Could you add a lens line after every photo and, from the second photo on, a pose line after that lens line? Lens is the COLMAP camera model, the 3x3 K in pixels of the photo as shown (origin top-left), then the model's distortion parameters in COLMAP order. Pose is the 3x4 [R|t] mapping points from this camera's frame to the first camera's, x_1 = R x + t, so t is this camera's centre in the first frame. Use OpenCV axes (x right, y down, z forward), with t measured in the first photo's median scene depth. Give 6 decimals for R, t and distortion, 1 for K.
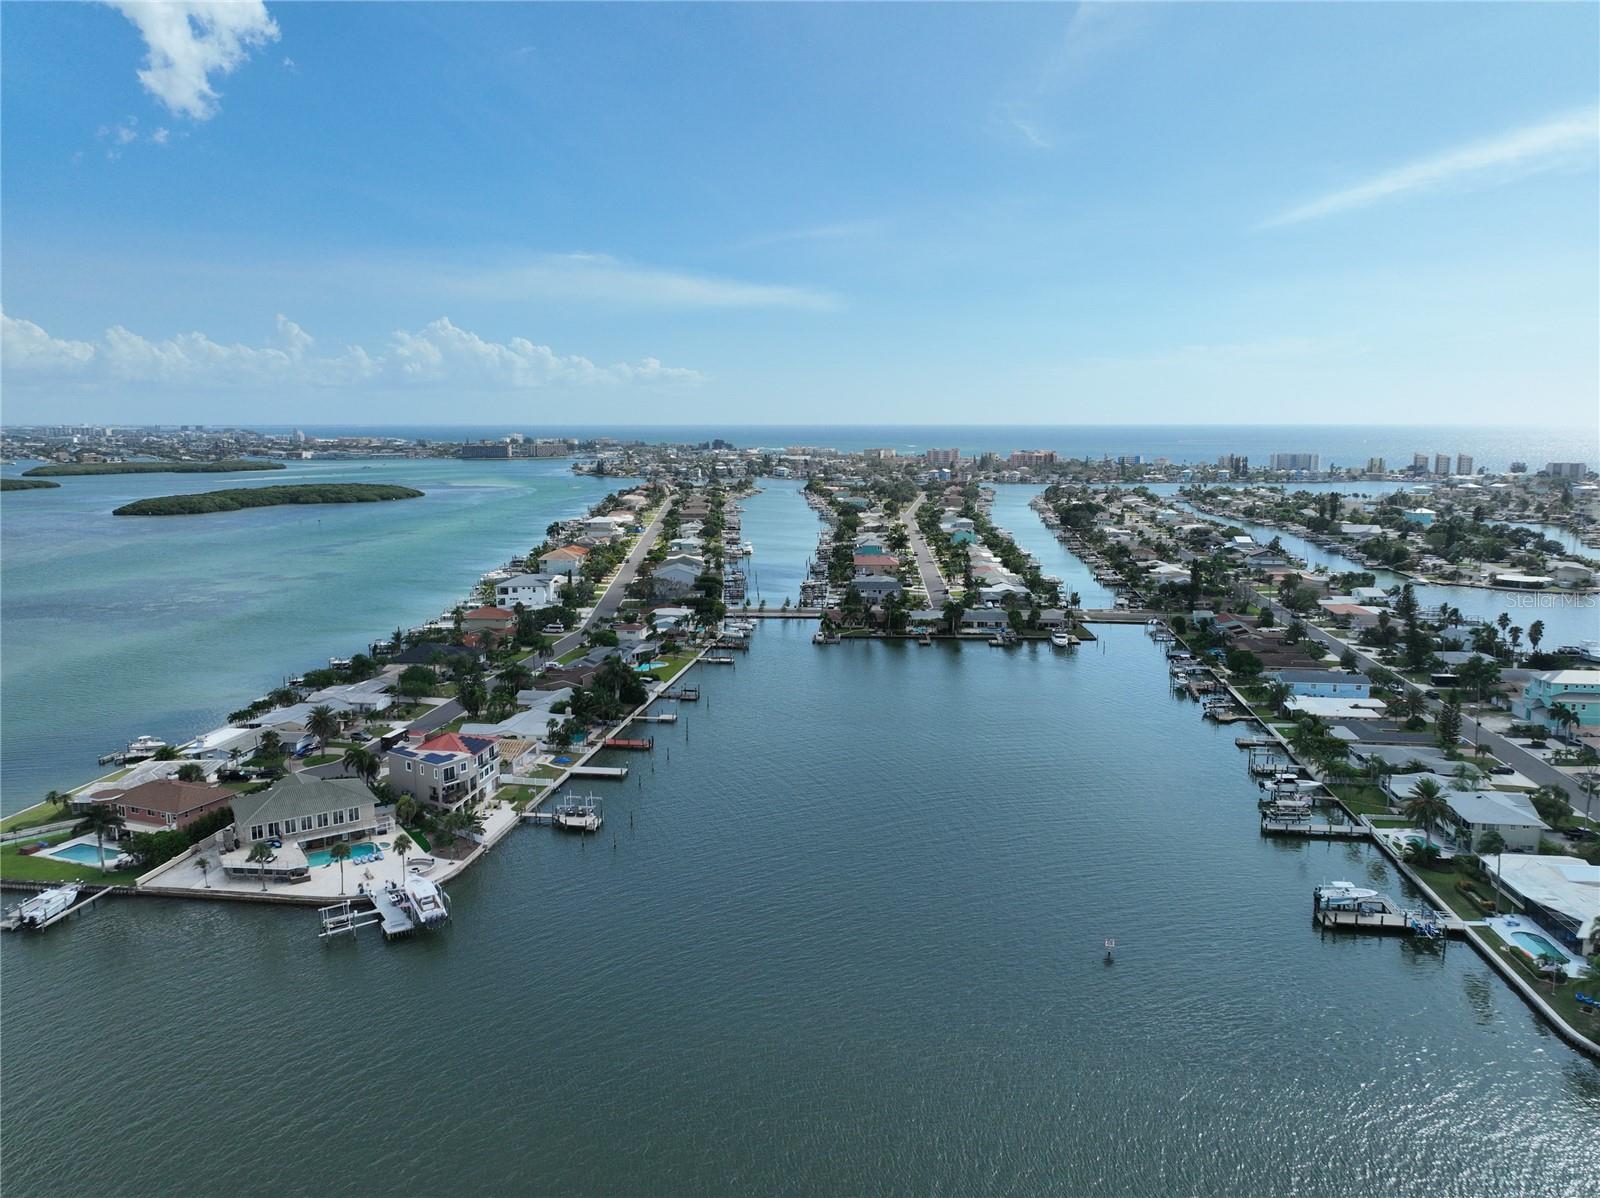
lens RADIAL K [[1142.3, 0, 811.4], [0, 1142.3, 602.6], [0, 0, 1]] dist [-0.005461, 0.023740]
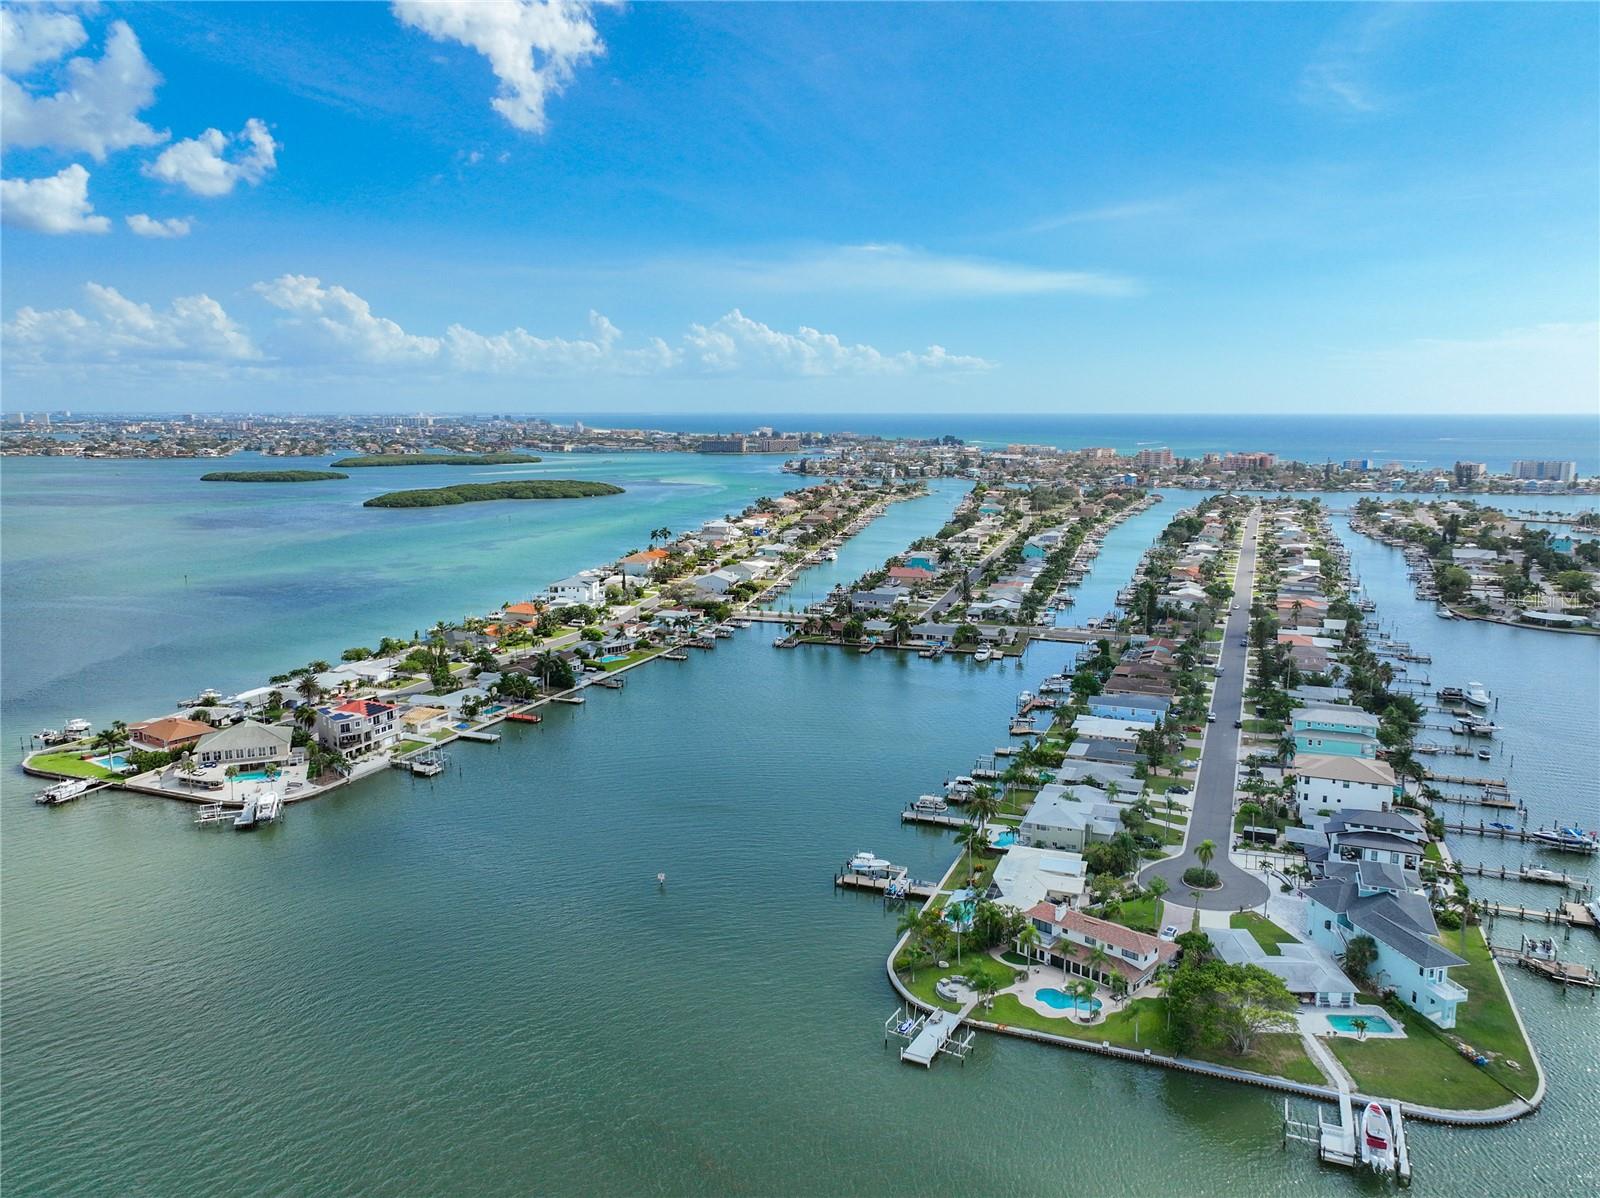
lens RADIAL K [[1156.9, 0, 808.1], [0, 1156.9, 592.9], [0, 0, 1]] dist [-0.000761, 0.011273]
pose [[0.968508, 0.040892, -0.245602, 0.492076], [-0.040659, 0.999155, 0.006022, -0.041929], [0.245641, 0.004153, 0.969352, -0.213573]]
